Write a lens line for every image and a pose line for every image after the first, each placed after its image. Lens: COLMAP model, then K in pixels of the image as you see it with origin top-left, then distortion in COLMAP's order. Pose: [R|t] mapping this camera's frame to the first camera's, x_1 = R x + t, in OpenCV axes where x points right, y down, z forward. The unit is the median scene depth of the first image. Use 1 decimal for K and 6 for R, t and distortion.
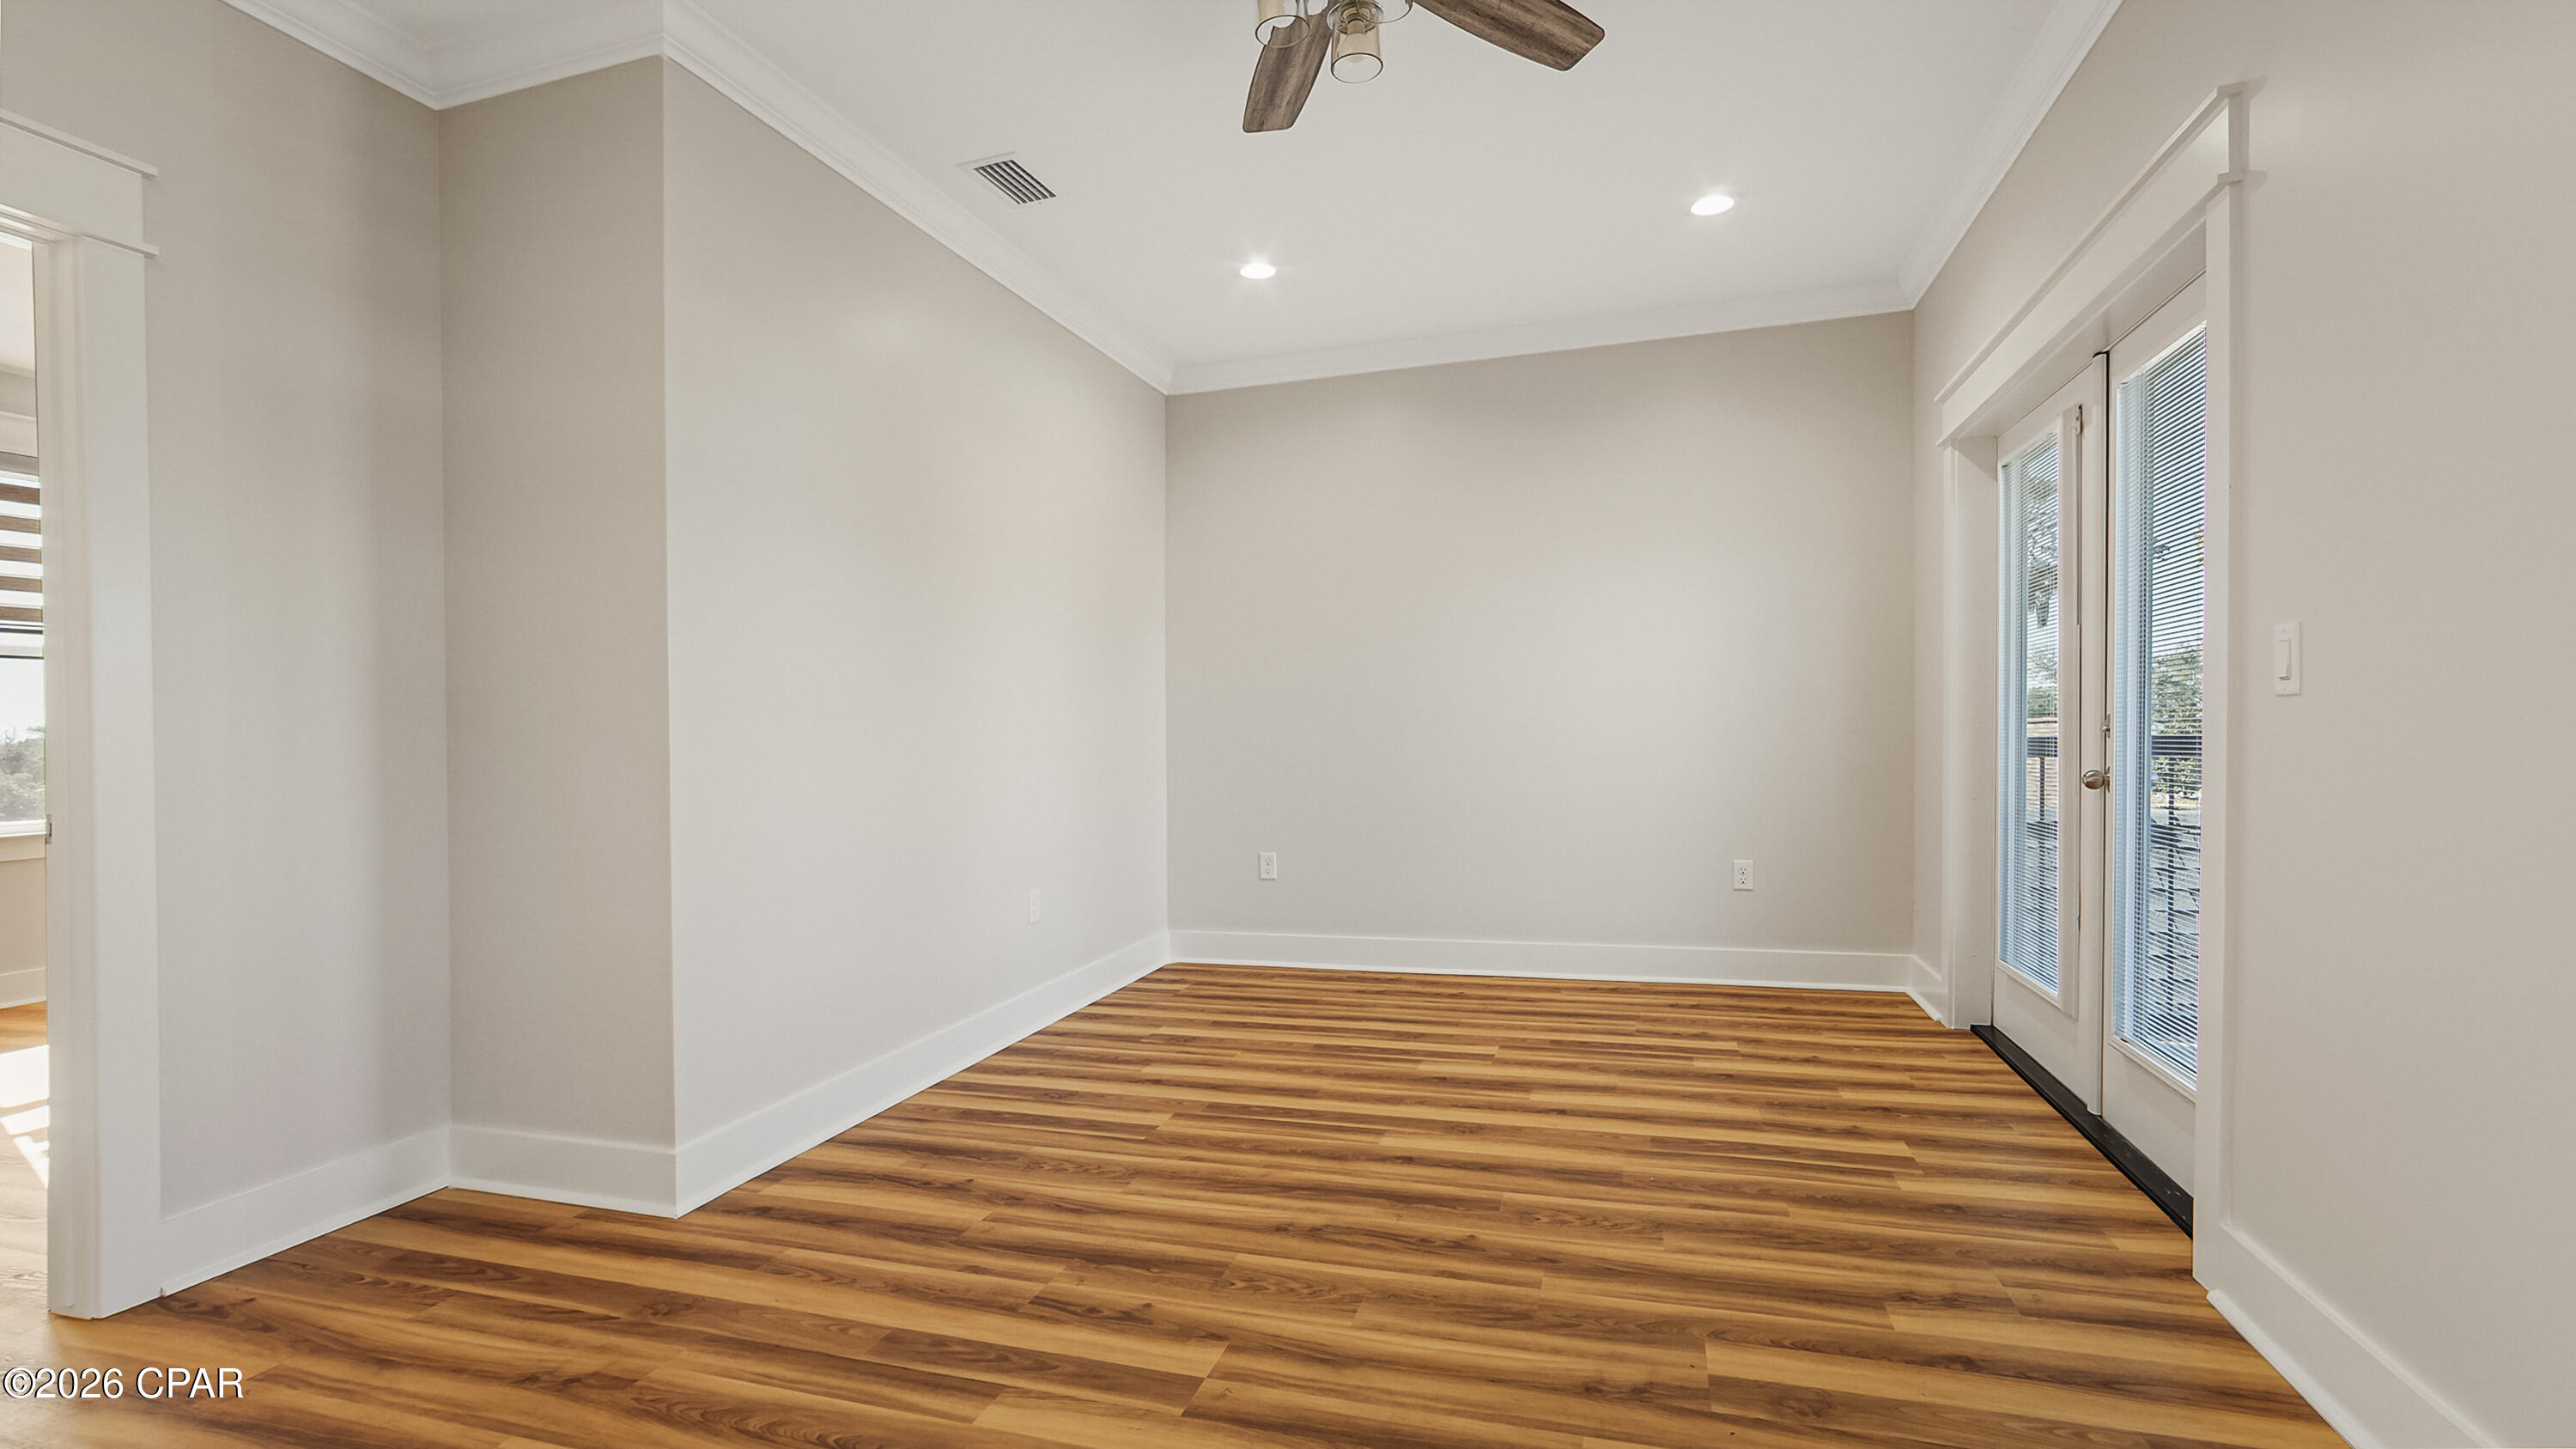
lens RADIAL K [[1153.8, 0, 1300.3], [0, 1153.8, 731.3], [0, 0, 1]] dist [-0.003477, 0.000229]
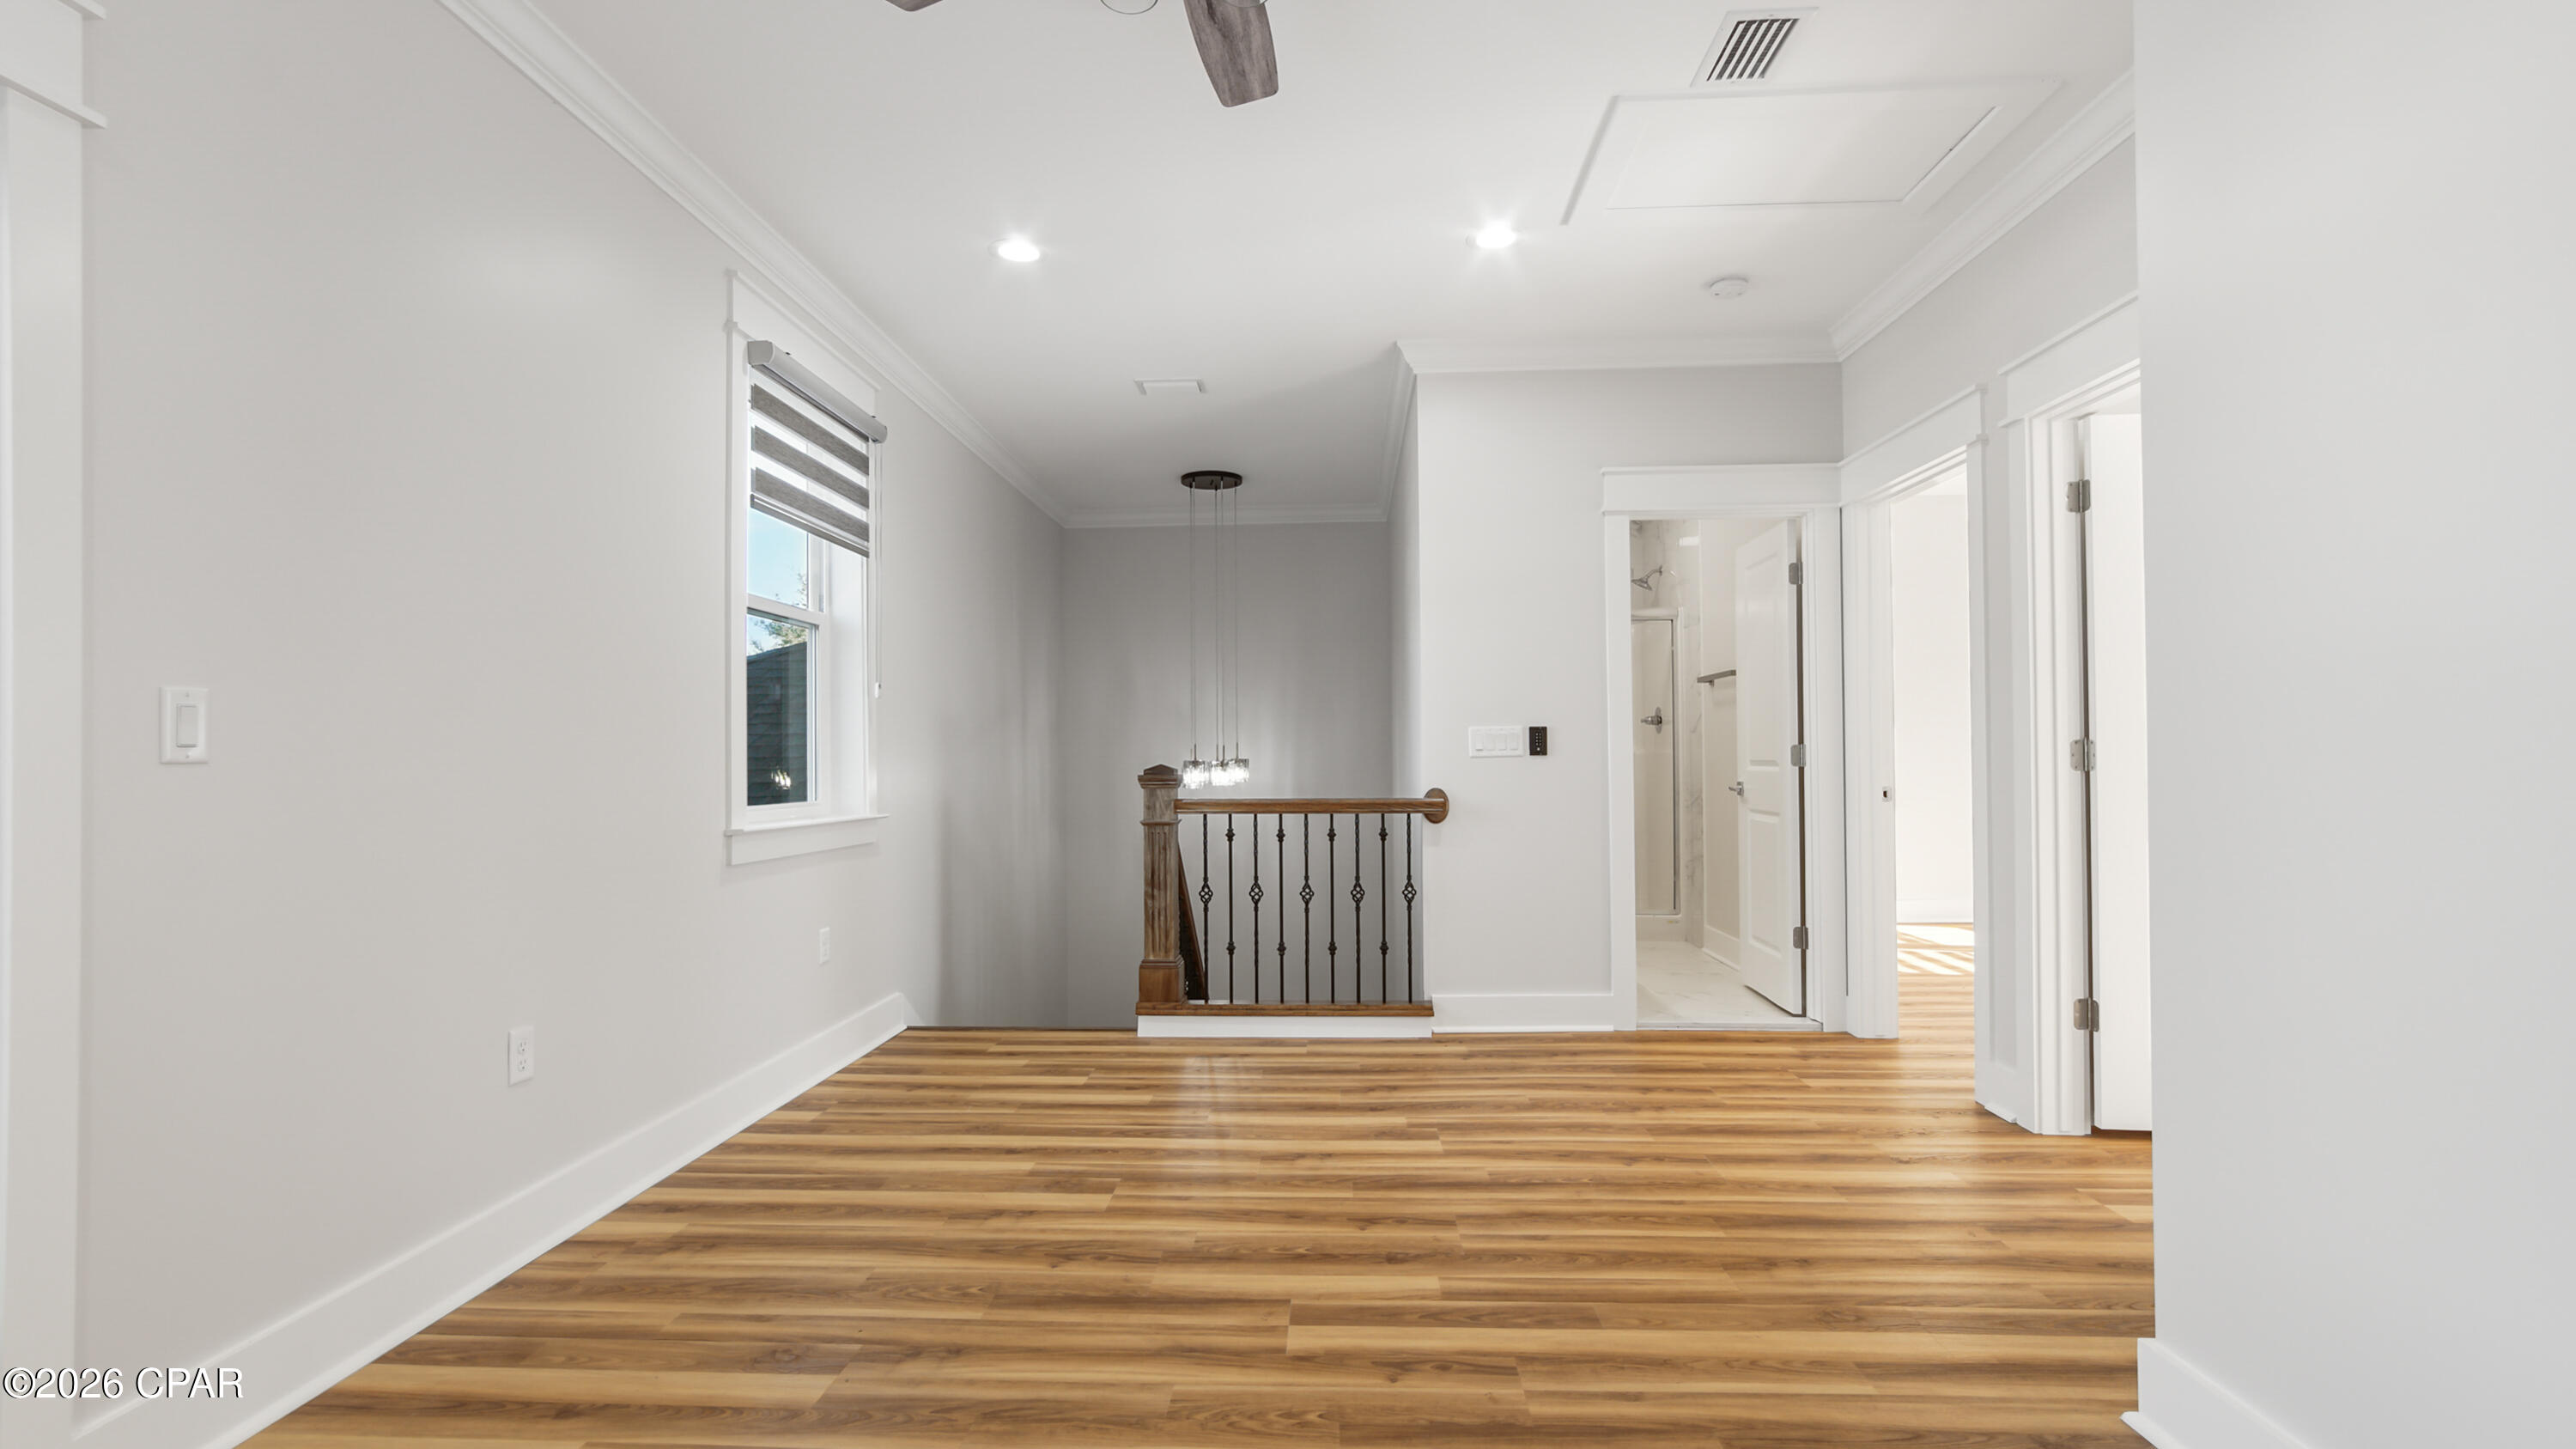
lens RADIAL K [[1153.8, 0, 1300.3], [0, 1153.8, 731.3], [0, 0, 1]] dist [-0.003477, 0.000229]
pose [[-0.967031, 0.021130, -0.253779, 0.175866], [0.026530, 0.999488, -0.017872, -0.019798], [0.253271, -0.024016, -0.967097, 1.976145]]
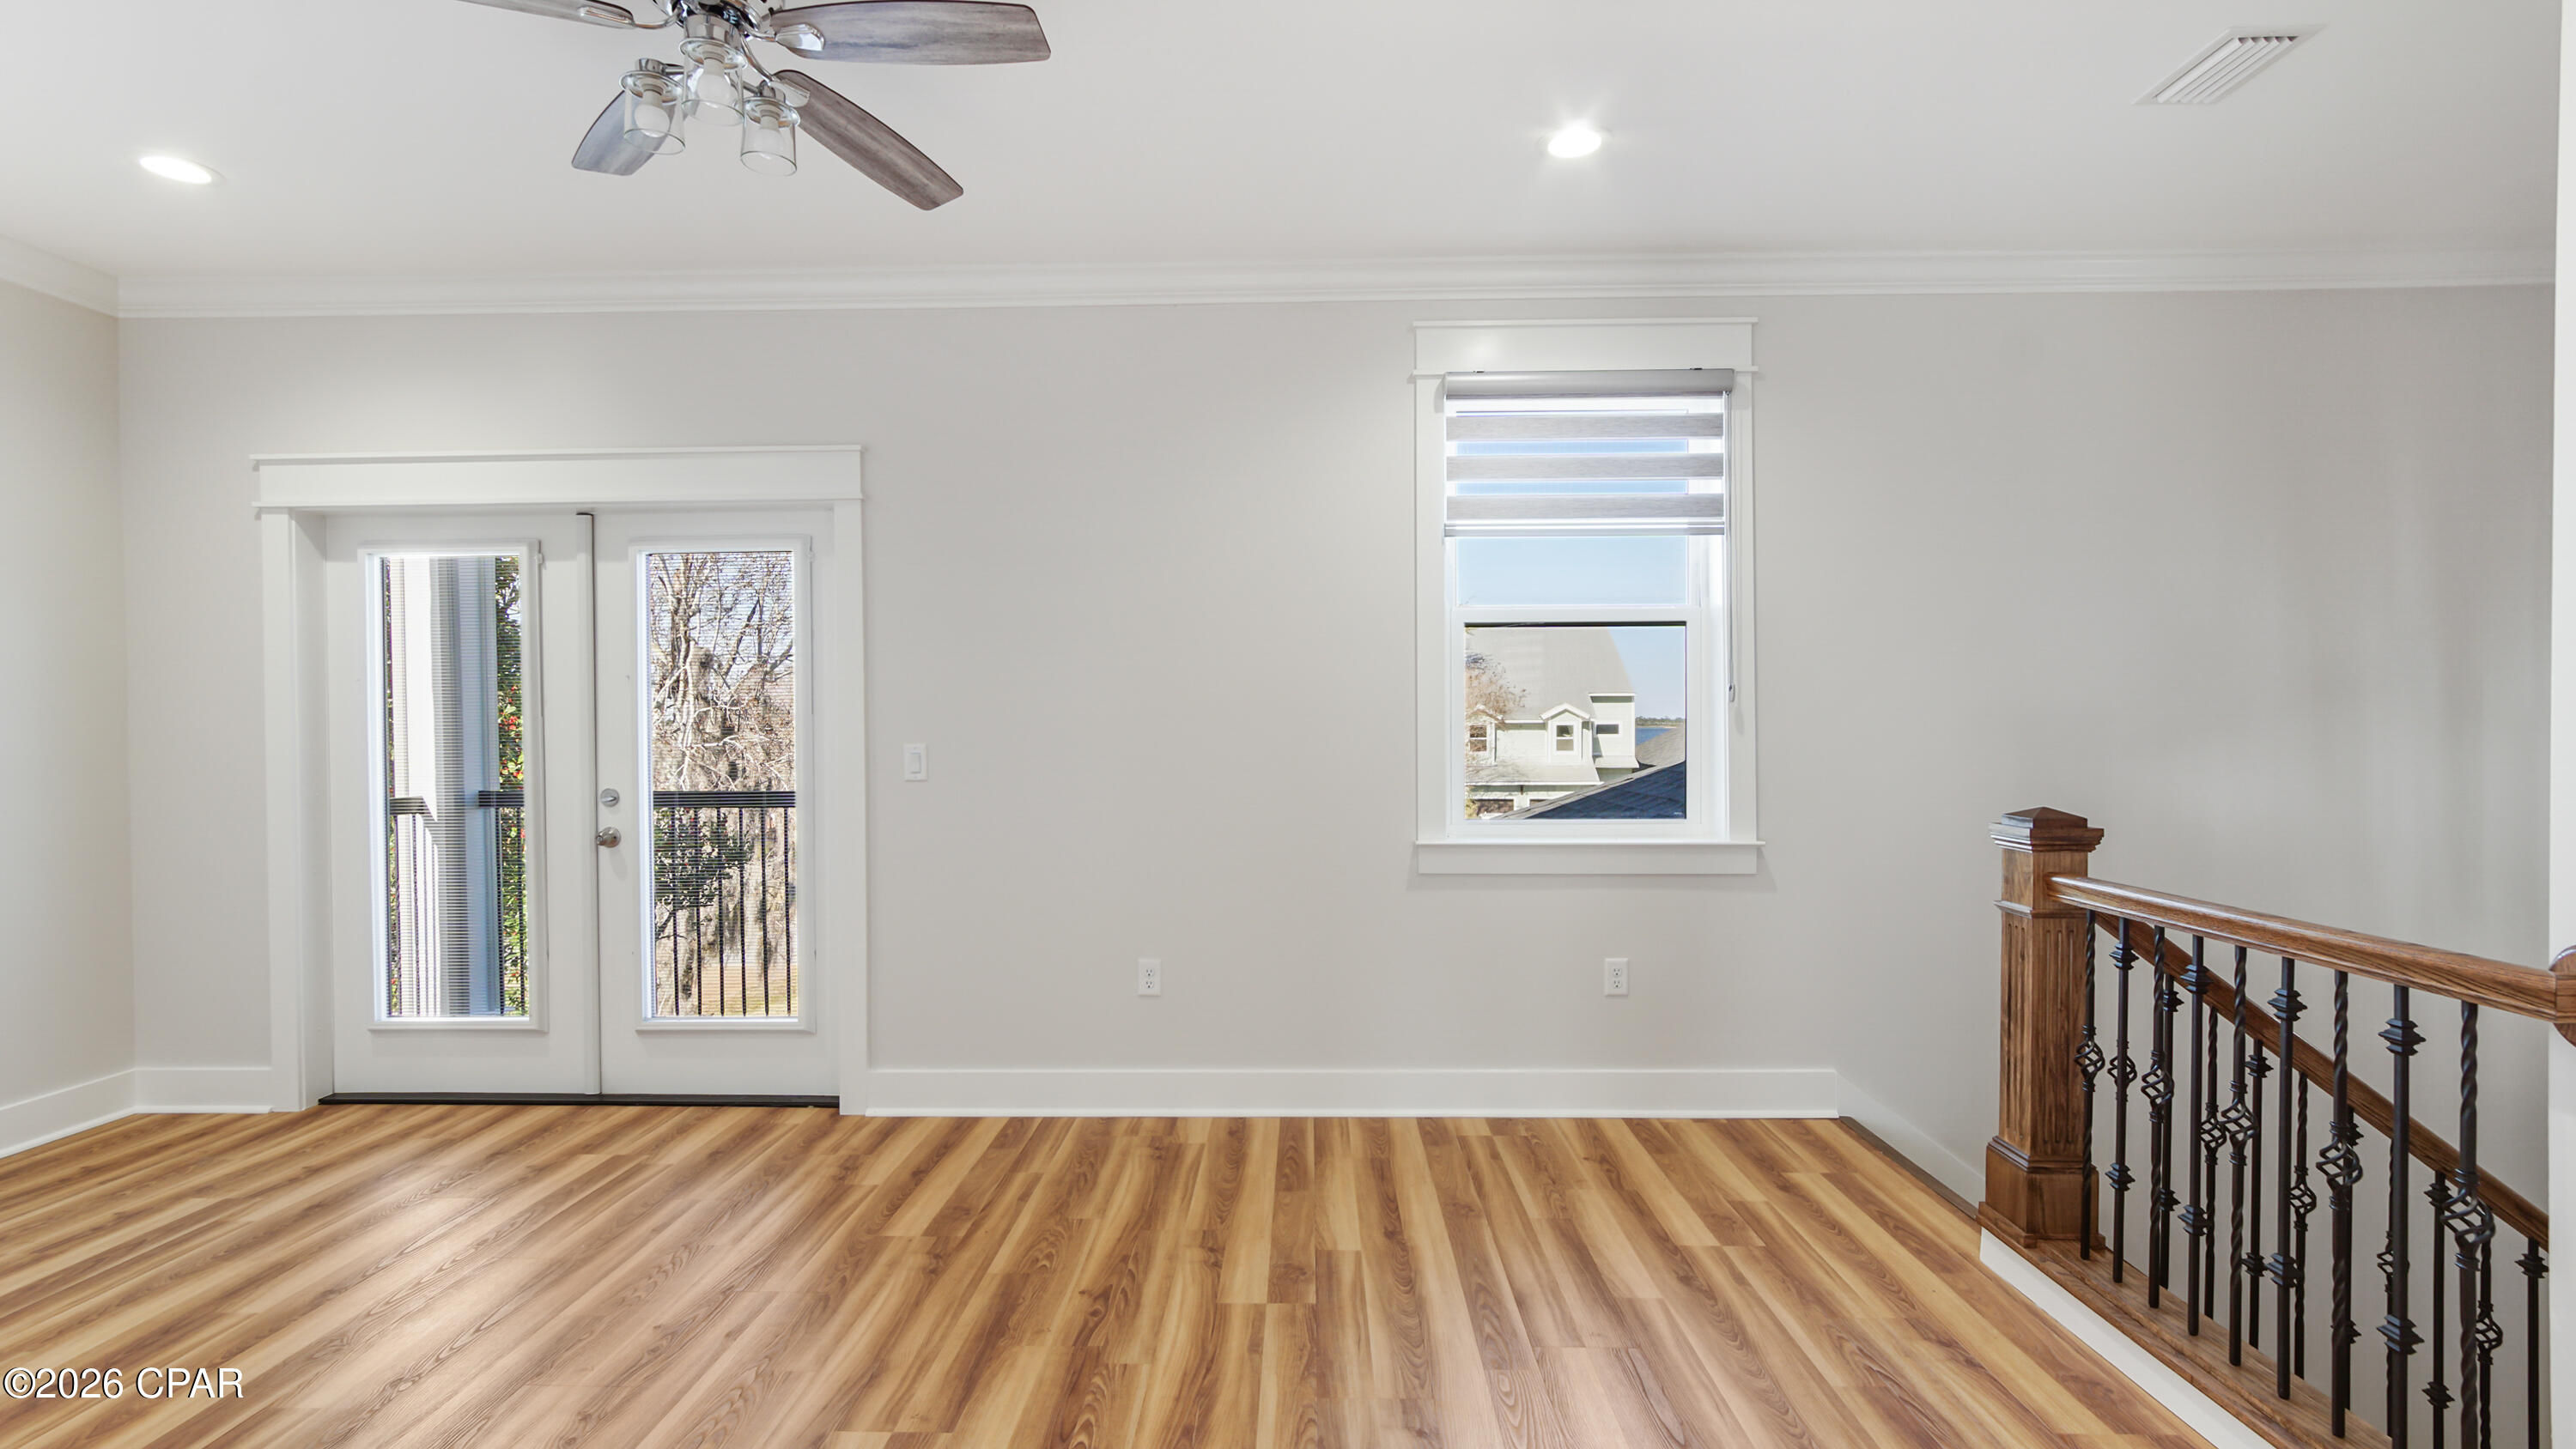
lens RADIAL K [[1170.1, 0, 1281.4], [0, 1170.1, 732.4], [0, 0, 1]] dist [-0.000729, 0.000123]
pose [[-0.273395, 0.015308, 0.961780, -1.161273], [0.010763, 0.999859, -0.012854, -0.078967], [-0.961842, 0.006837, -0.273521, 0.867072]]
